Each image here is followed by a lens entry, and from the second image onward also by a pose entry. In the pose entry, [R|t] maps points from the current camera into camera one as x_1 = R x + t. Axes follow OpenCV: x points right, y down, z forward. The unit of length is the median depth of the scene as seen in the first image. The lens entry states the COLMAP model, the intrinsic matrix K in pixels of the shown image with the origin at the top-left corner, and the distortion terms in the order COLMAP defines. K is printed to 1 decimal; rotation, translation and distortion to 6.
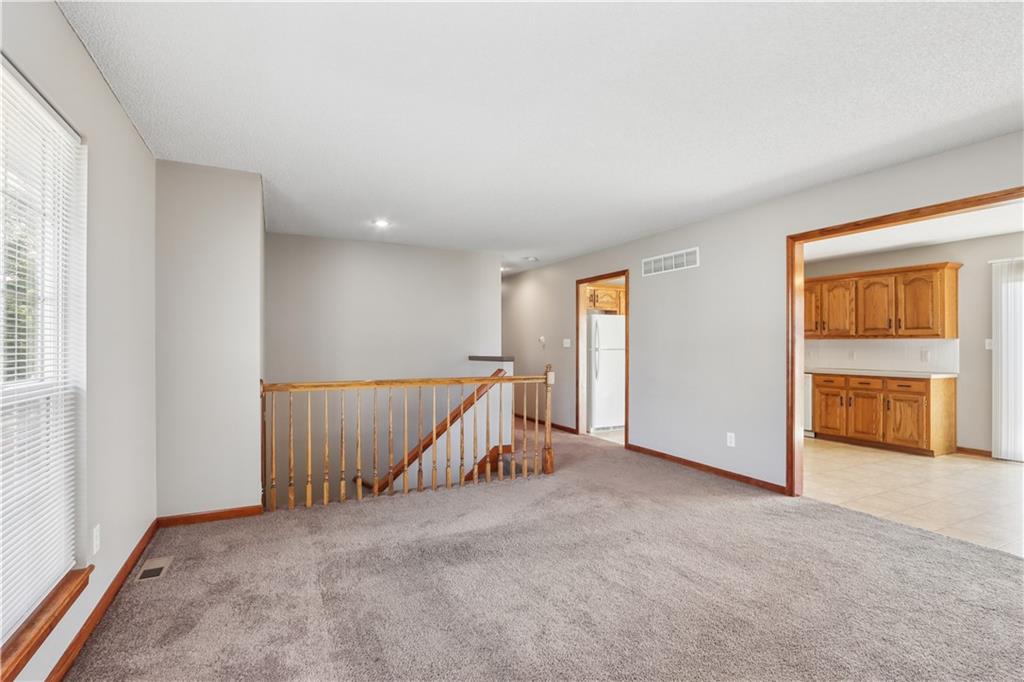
lens RADIAL K [[495.9, 0, 509.3], [0, 495.9, 343.4], [0, 0, 1]] dist [0.000027, 0.001342]
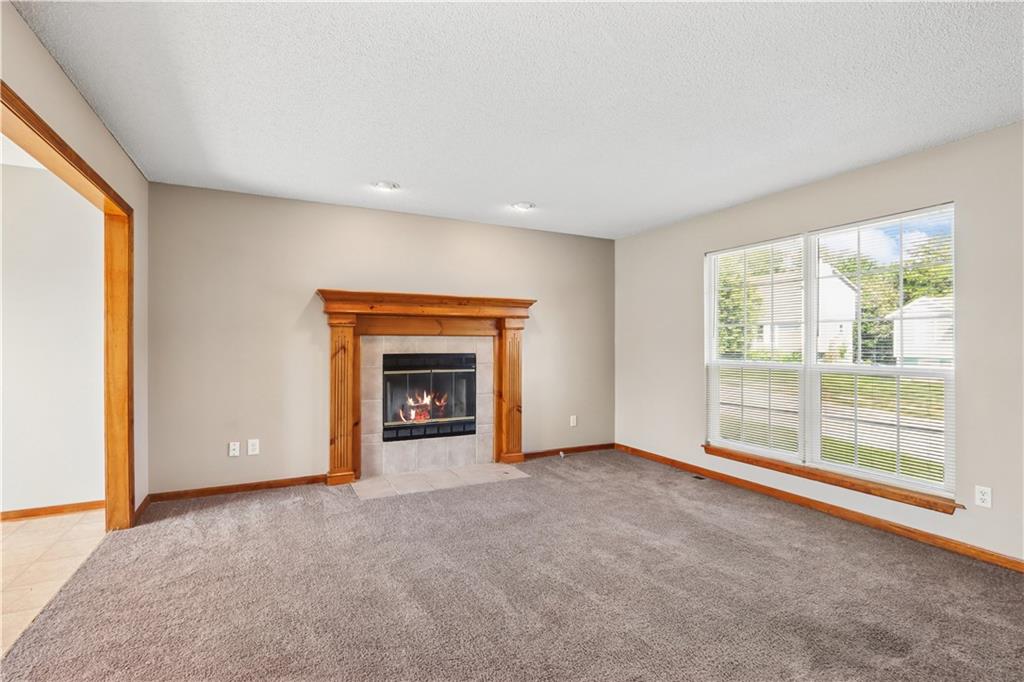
lens RADIAL K [[495.9, 0, 509.3], [0, 495.9, 343.4], [0, 0, 1]] dist [0.000027, 0.001342]
pose [[-0.999998, 0.000451, -0.001871, 0.246800], [0.000454, 0.999999, -0.001590, 0.004094], [0.001870, -0.001591, -0.999997, 1.285501]]
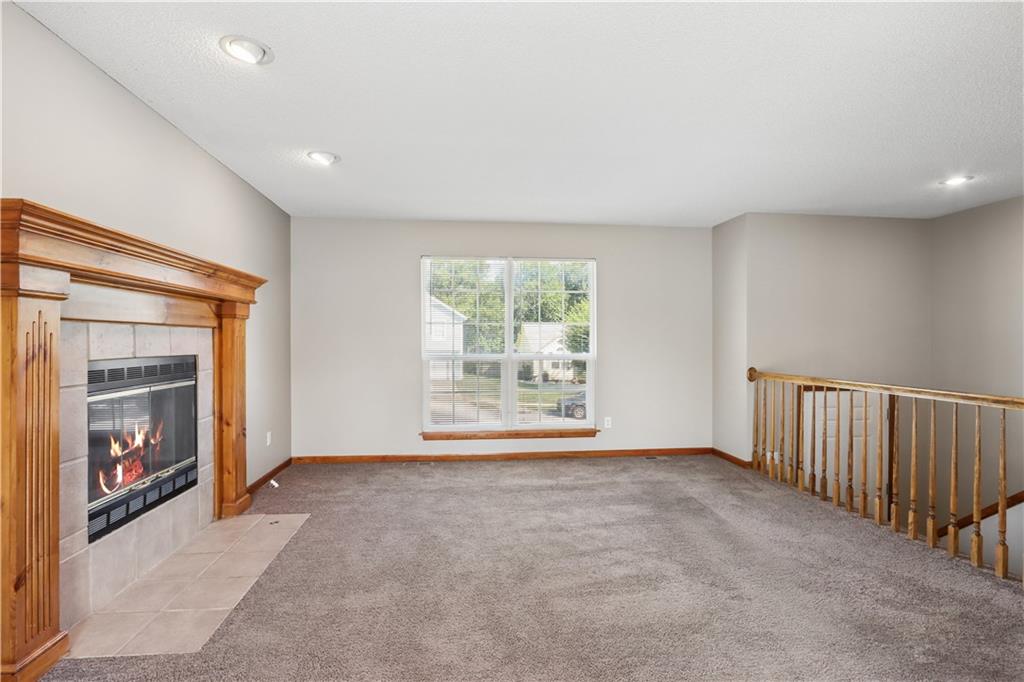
lens RADIAL K [[495.9, 0, 509.3], [0, 495.9, 343.4], [0, 0, 1]] dist [0.000027, 0.001342]
pose [[-0.320072, 0.003251, -0.947388, 0.897524], [-0.000948, 0.999993, 0.003752, 0.005840], [0.947393, 0.002099, -0.320066, 0.758460]]
